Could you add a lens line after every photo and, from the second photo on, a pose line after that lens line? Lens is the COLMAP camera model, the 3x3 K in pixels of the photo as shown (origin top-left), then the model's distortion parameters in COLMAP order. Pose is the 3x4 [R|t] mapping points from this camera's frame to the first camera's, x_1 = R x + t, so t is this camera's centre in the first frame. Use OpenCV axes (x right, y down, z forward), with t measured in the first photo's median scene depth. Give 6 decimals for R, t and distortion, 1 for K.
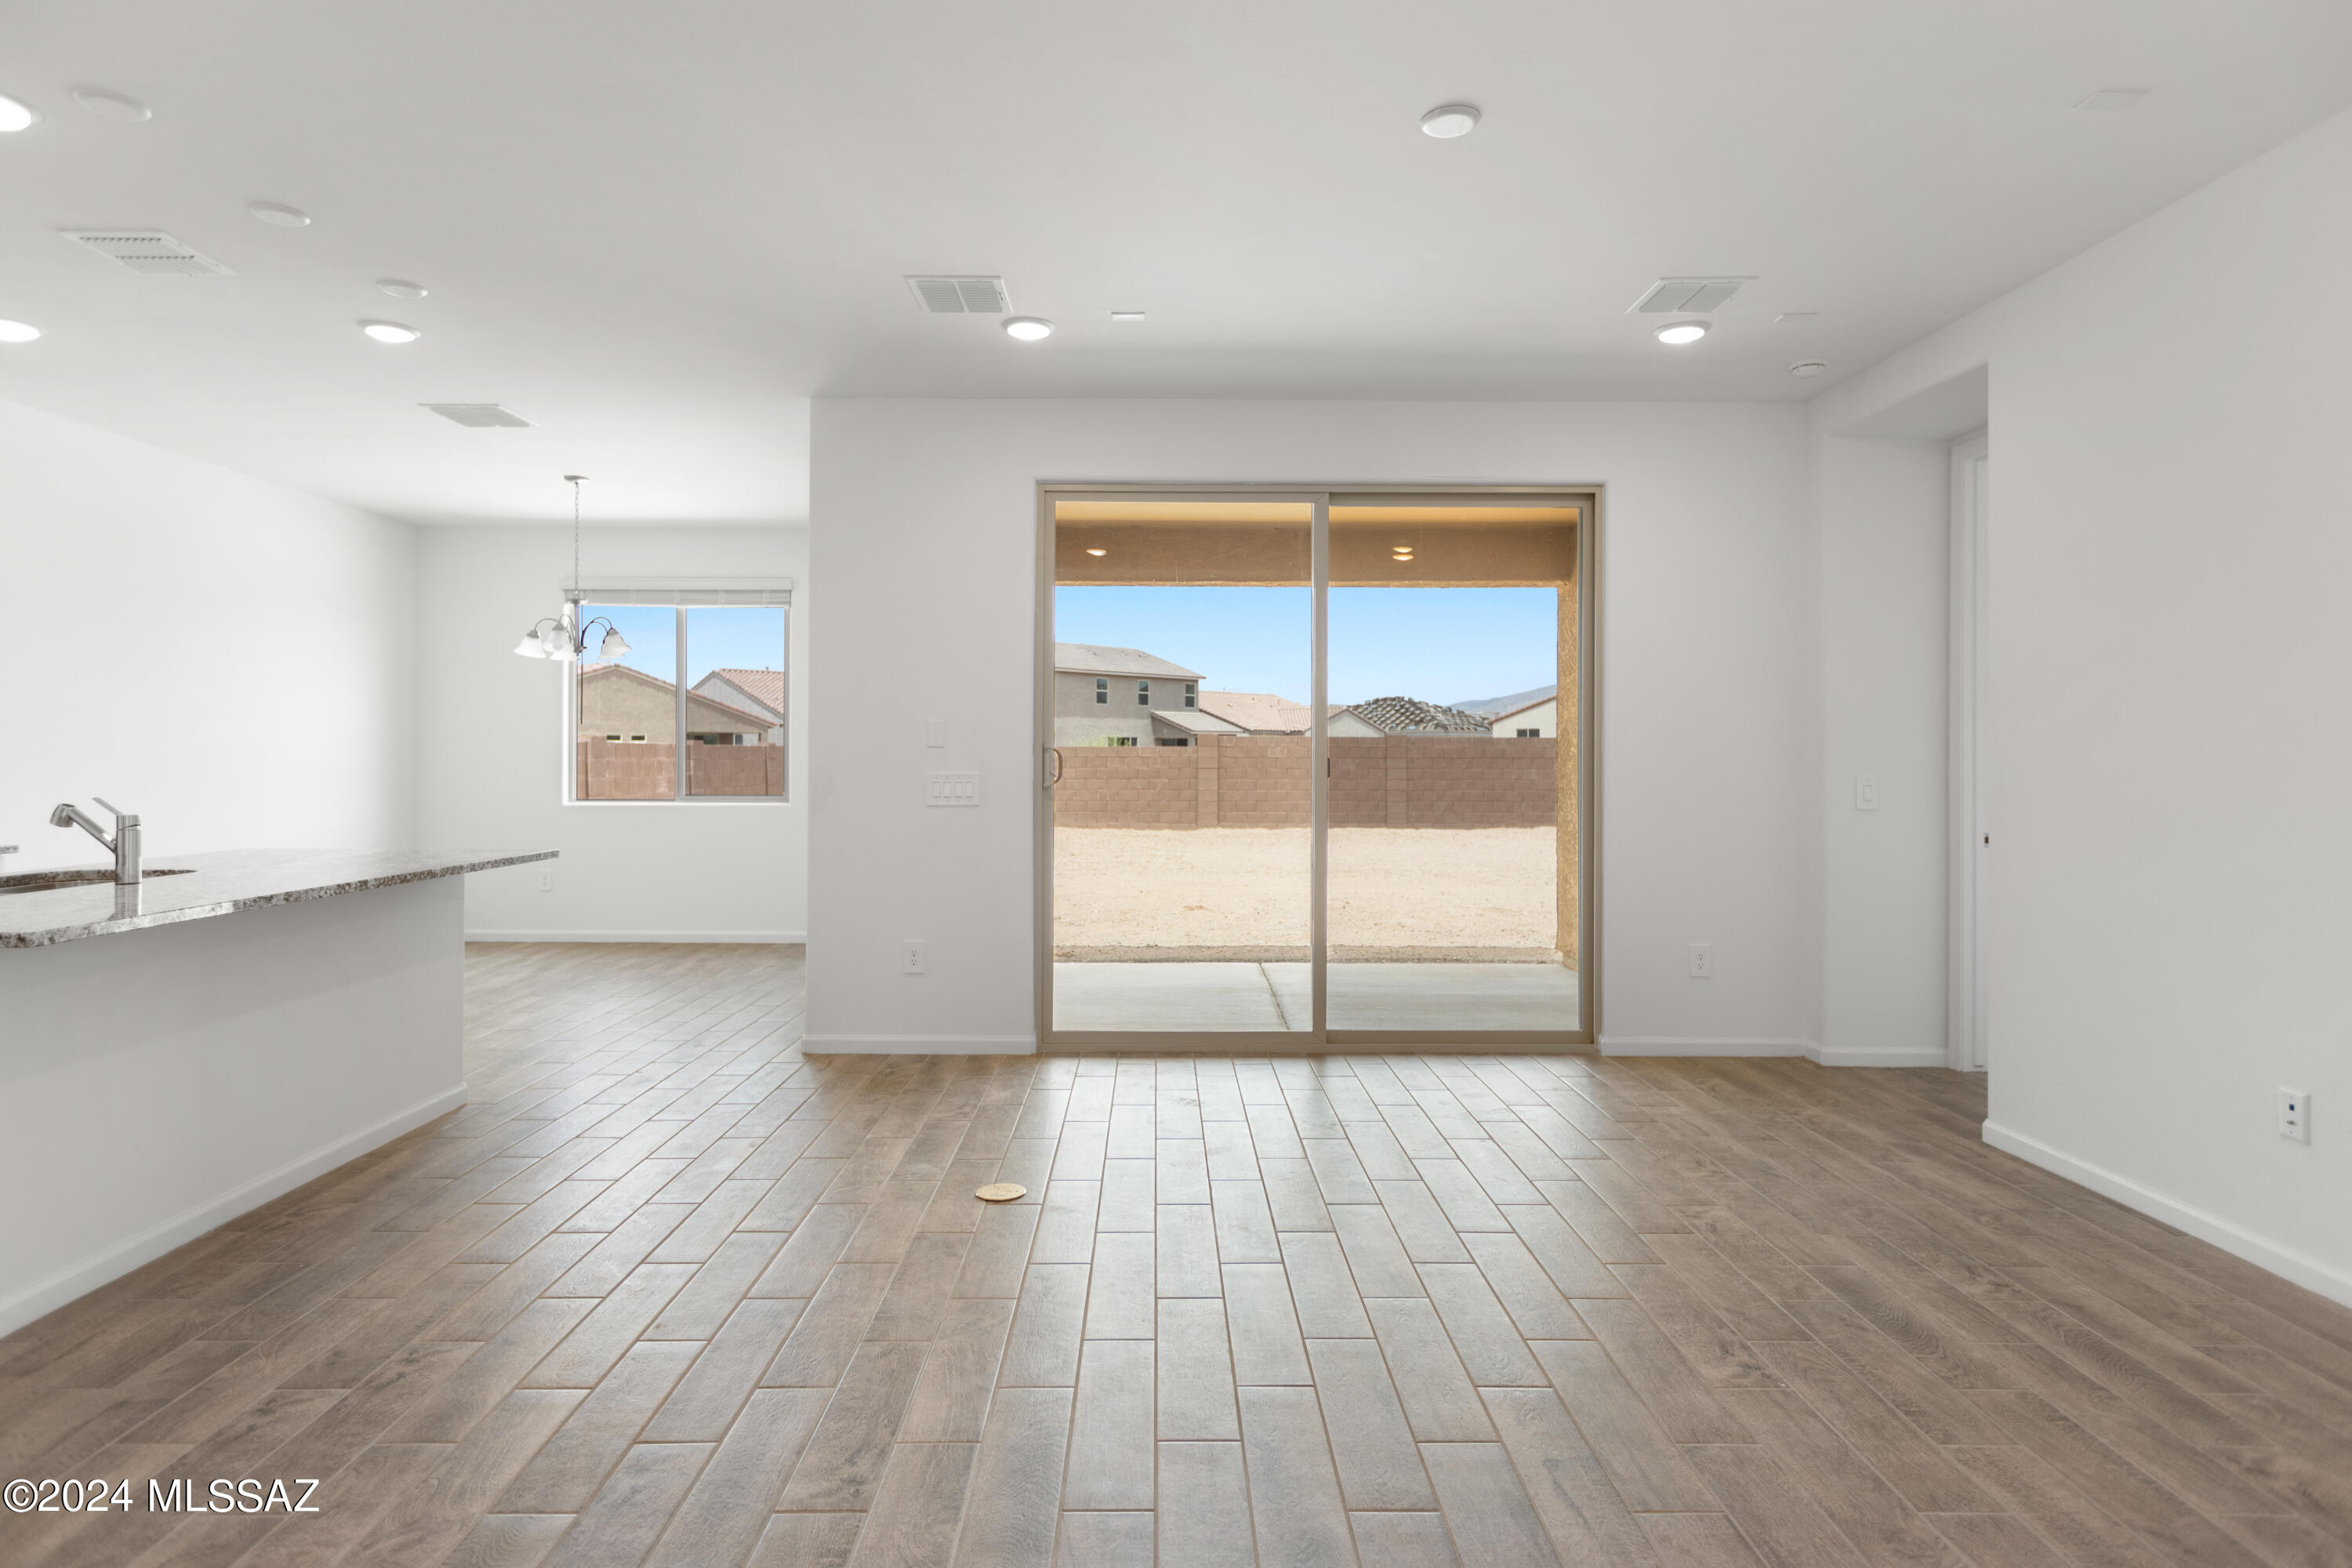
lens RADIAL K [[1250.5, 0, 1152.3], [0, 1250.5, 752.5], [0, 0, 1]] dist [0.002994, 0.000501]
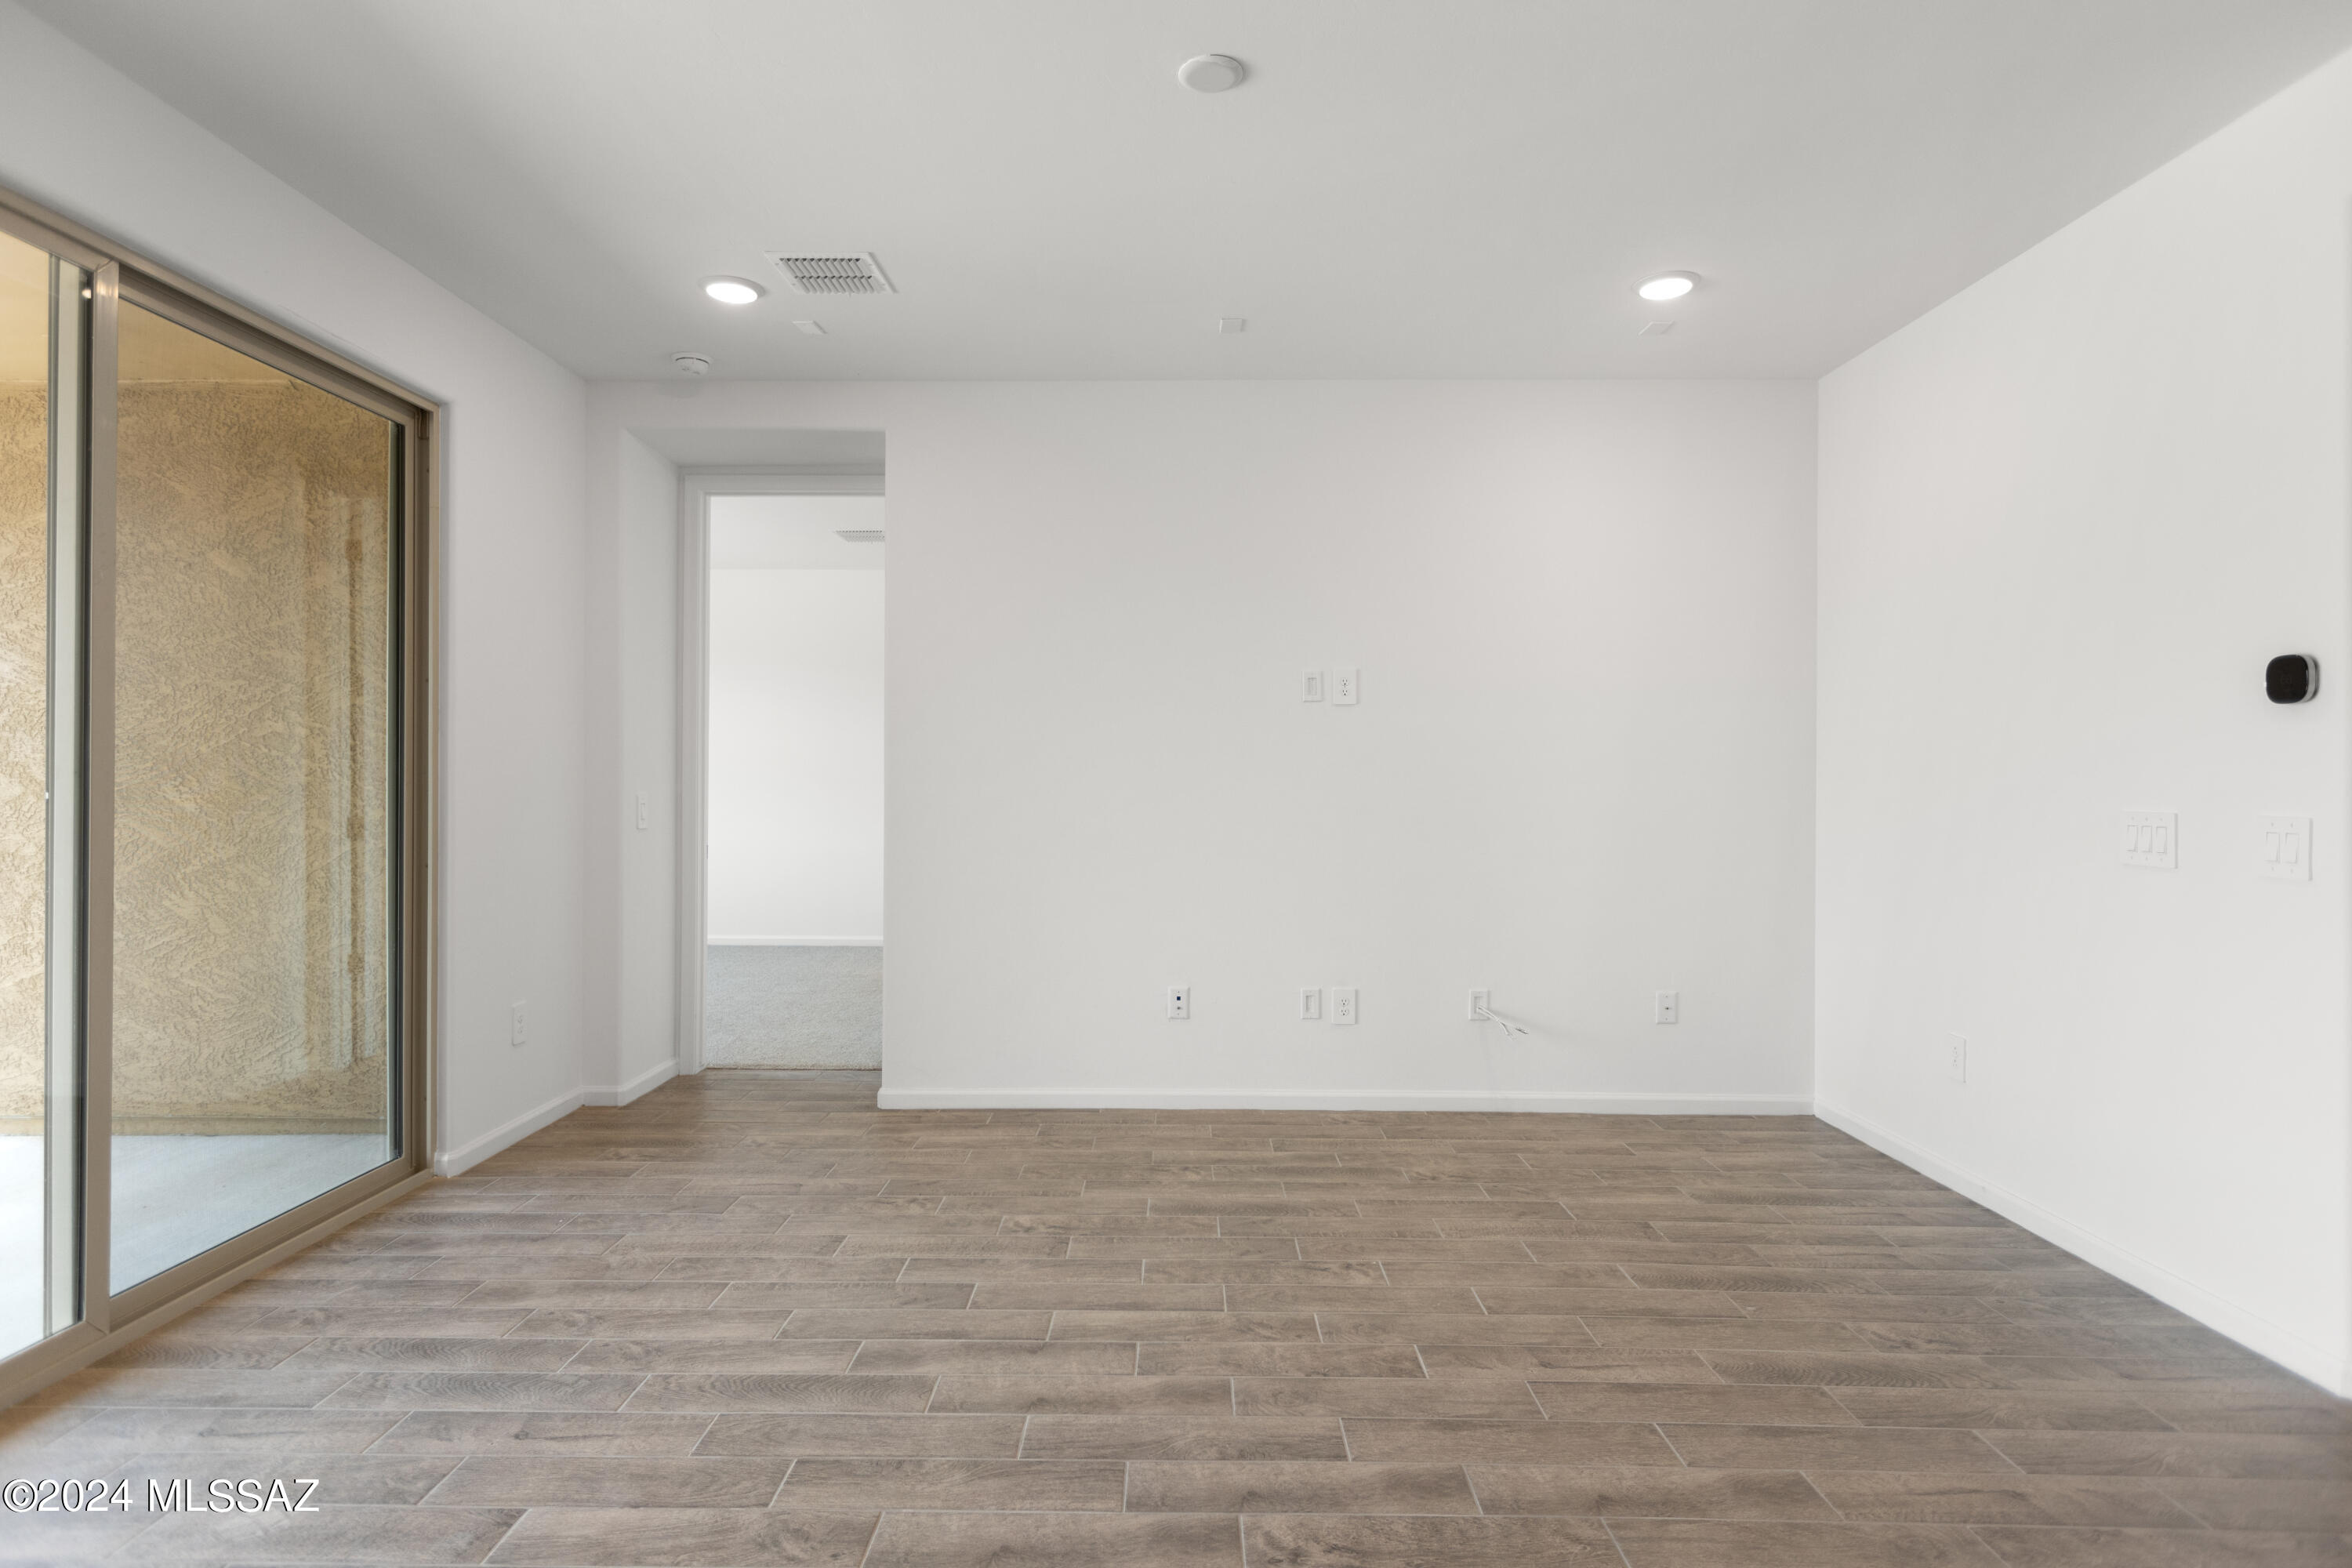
lens RADIAL K [[1251.0, 0, 1159.4], [0, 1251.0, 777.0], [0, 0, 1]] dist [0.002495, -0.000830]
pose [[0.015153, -0.005580, 0.999870, -0.661544], [-0.005361, 0.999970, 0.005662, -0.002518], [-0.999871, -0.005446, 0.015123, 1.008929]]
